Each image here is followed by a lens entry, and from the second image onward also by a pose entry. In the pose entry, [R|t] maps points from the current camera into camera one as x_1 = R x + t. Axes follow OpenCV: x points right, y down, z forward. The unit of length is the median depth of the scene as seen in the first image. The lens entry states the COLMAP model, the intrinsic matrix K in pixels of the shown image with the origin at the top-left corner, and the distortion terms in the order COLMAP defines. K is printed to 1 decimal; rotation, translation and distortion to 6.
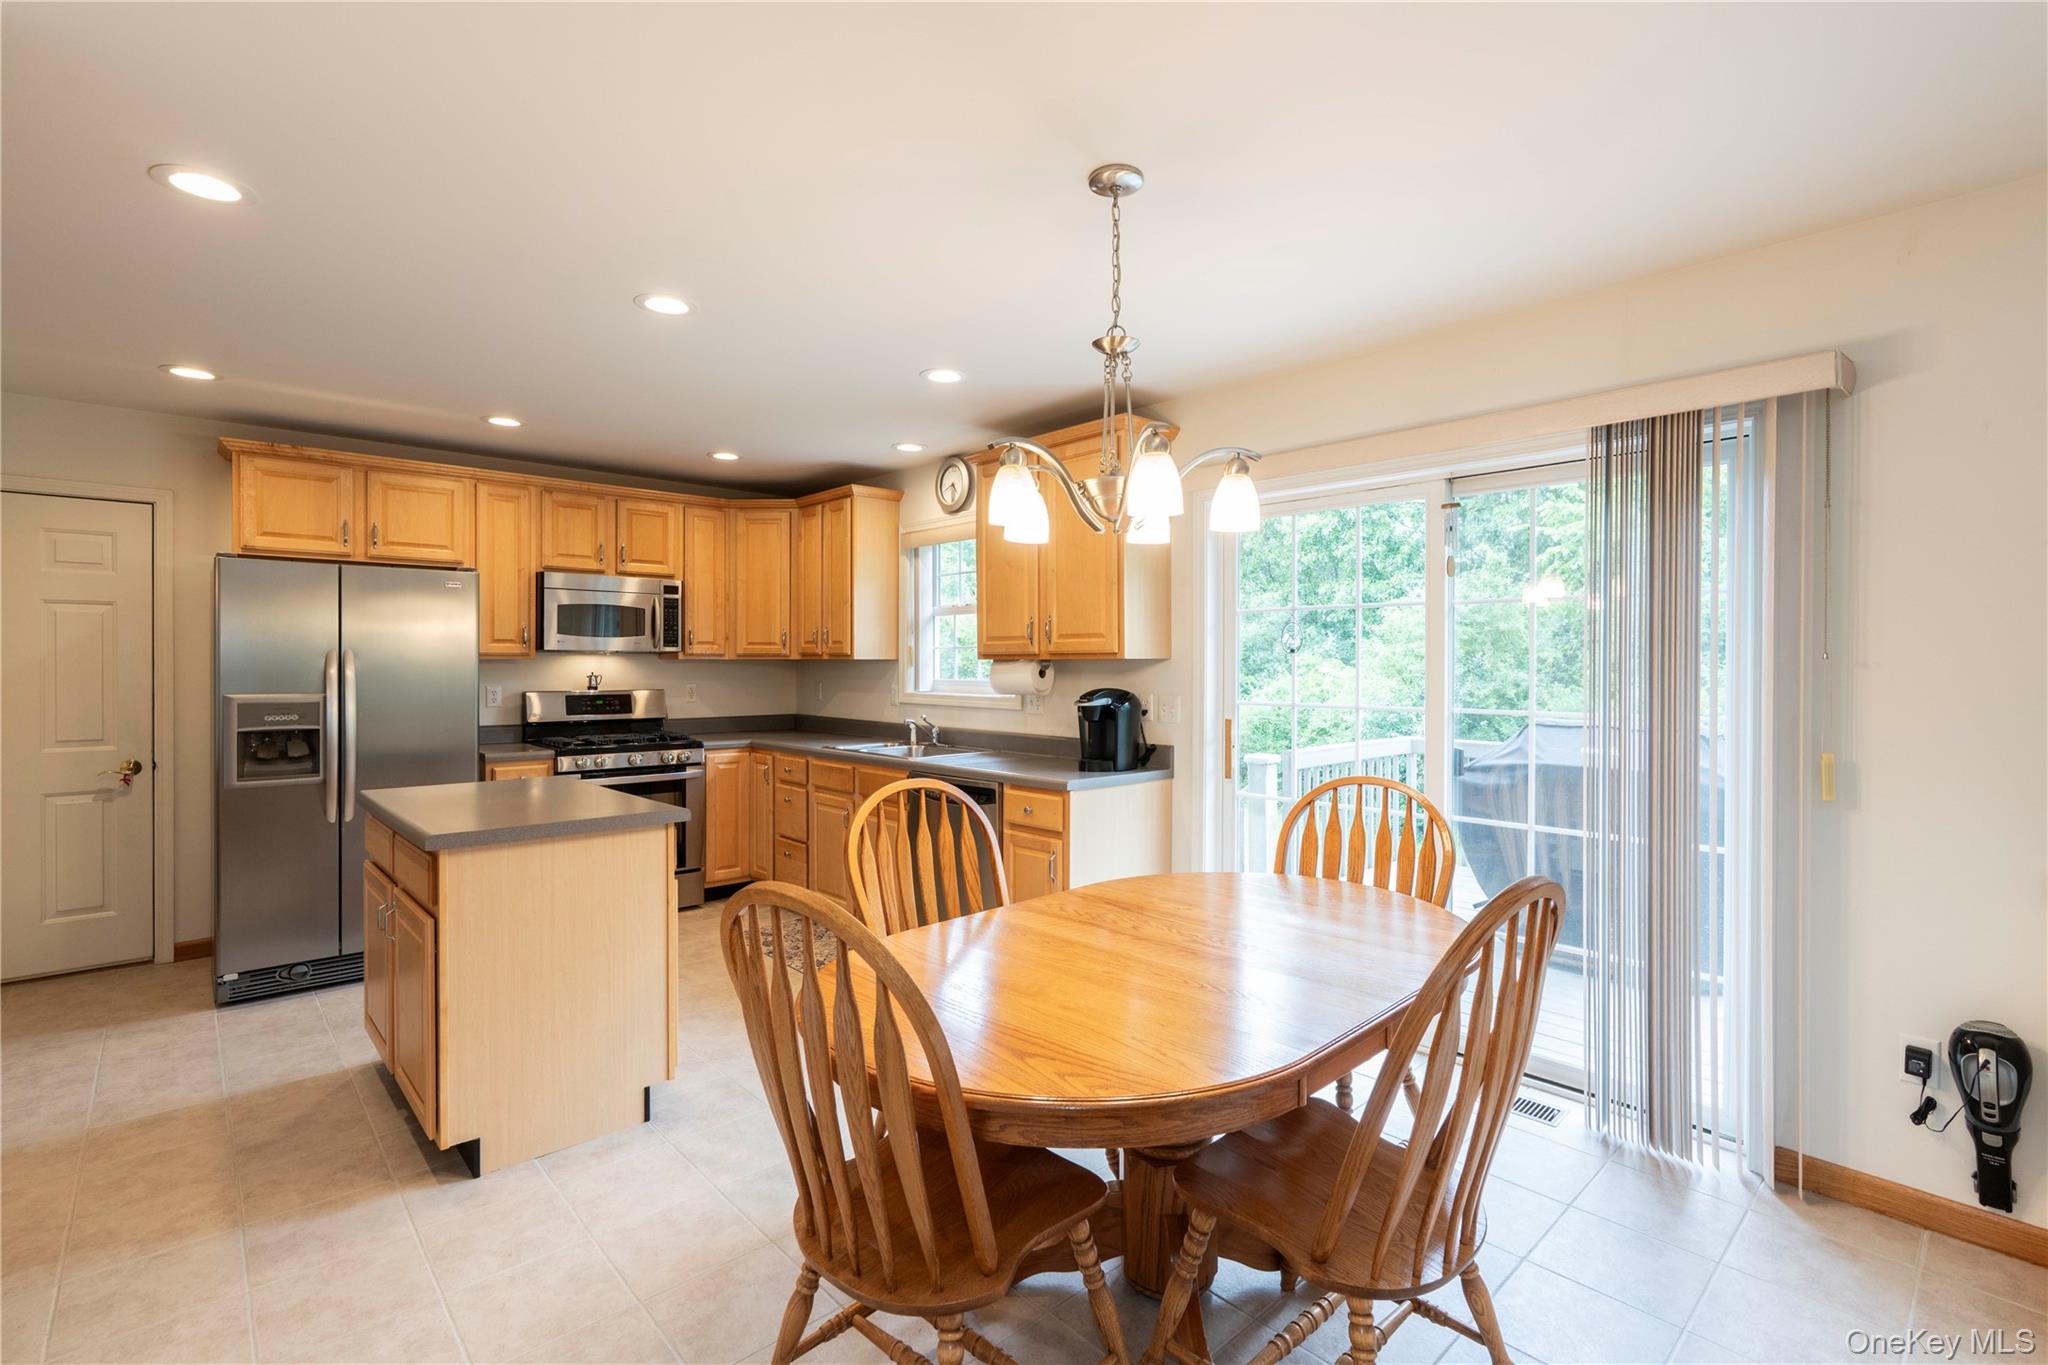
lens RADIAL K [[927.3, 0, 1017.8], [0, 927.3, 669.0], [0, 0, 1]] dist [-0.010293, 0.003947]
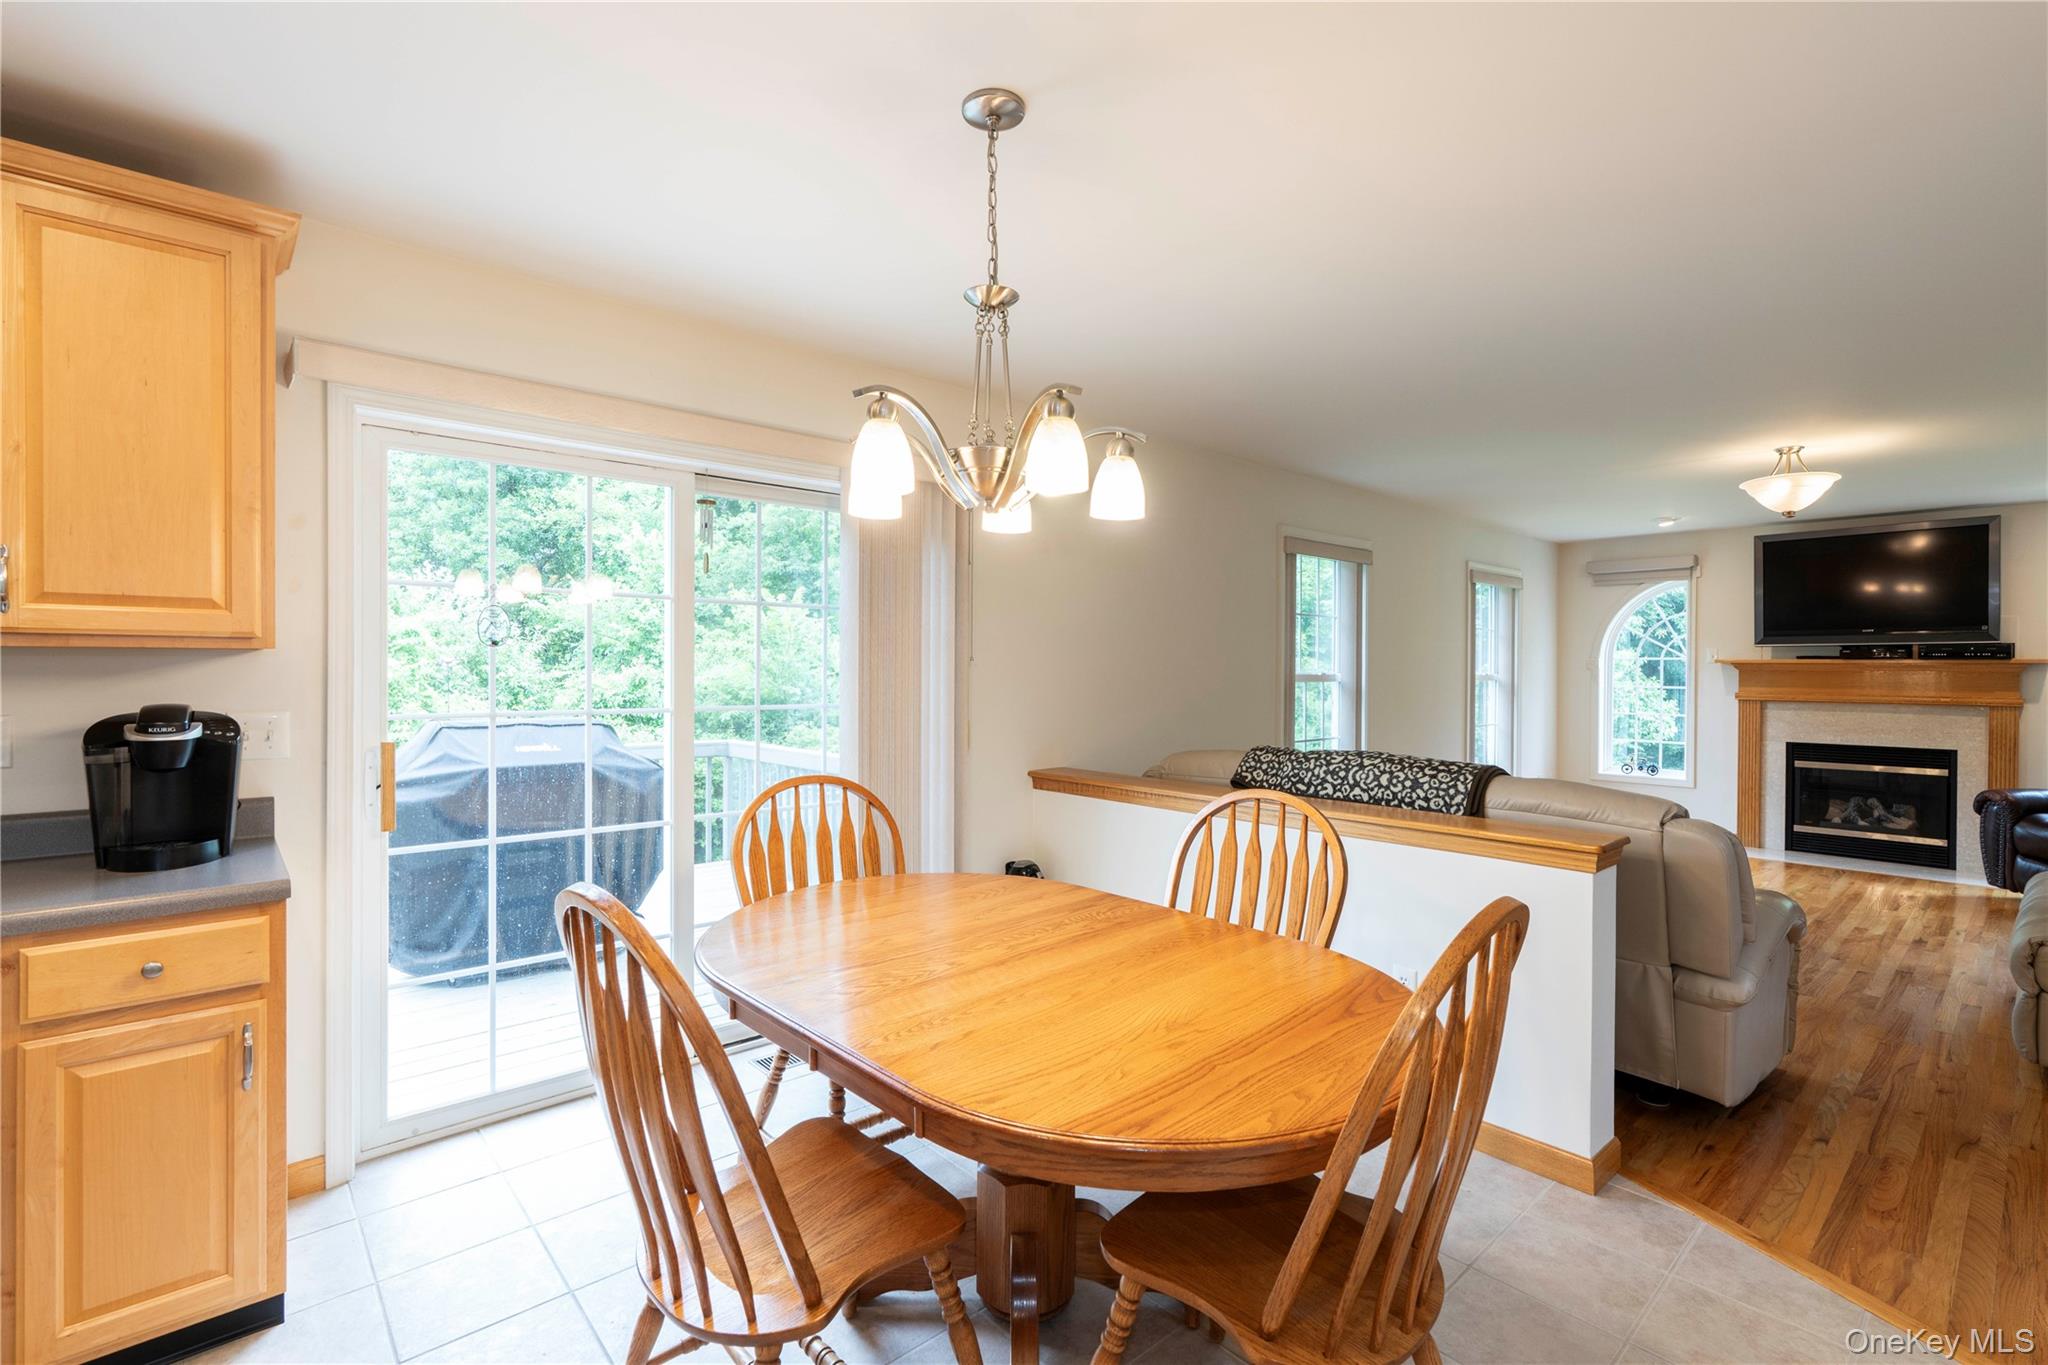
lens RADIAL K [[927.3, 0, 1022.9], [0, 927.3, 675.4], [0, 0, 1]] dist [-0.010293, 0.003947]
pose [[0.005291, -0.011243, 0.999923, -0.454642], [-0.003192, 0.999932, 0.011260, -0.003243], [-0.999981, -0.003252, 0.005254, 0.565367]]
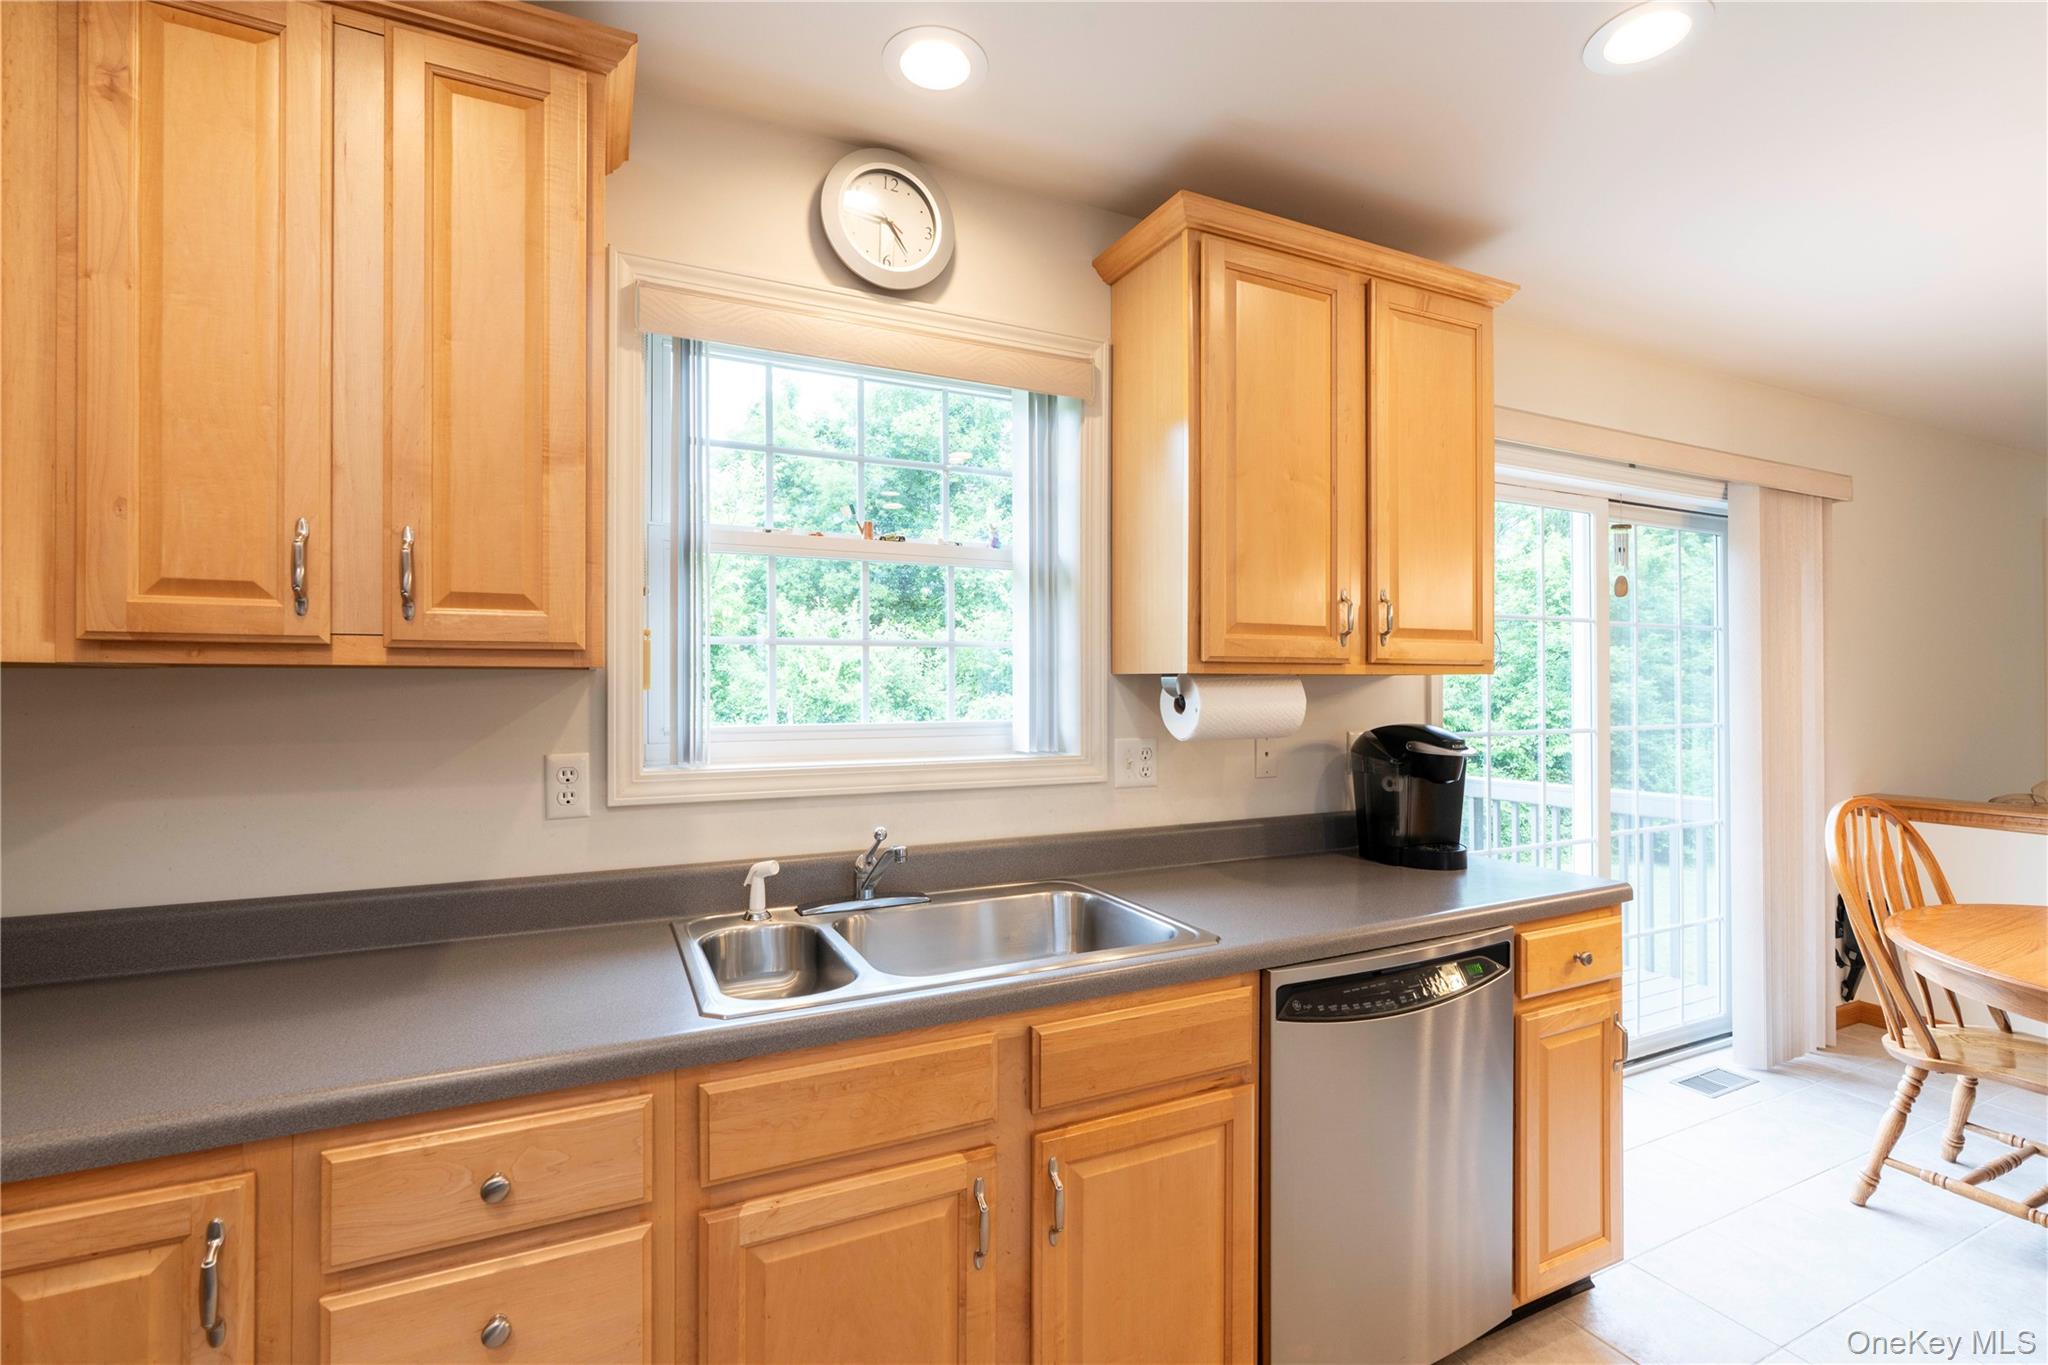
lens RADIAL K [[927.3, 0, 1038.5], [0, 927.3, 680.6], [0, 0, 1]] dist [-0.010293, 0.003947]
pose [[0.270648, 0.003983, 0.962670, -0.584545], [0.006561, 0.999961, -0.005982, -0.005863], [-0.962656, 0.007935, 0.270611, 1.159385]]
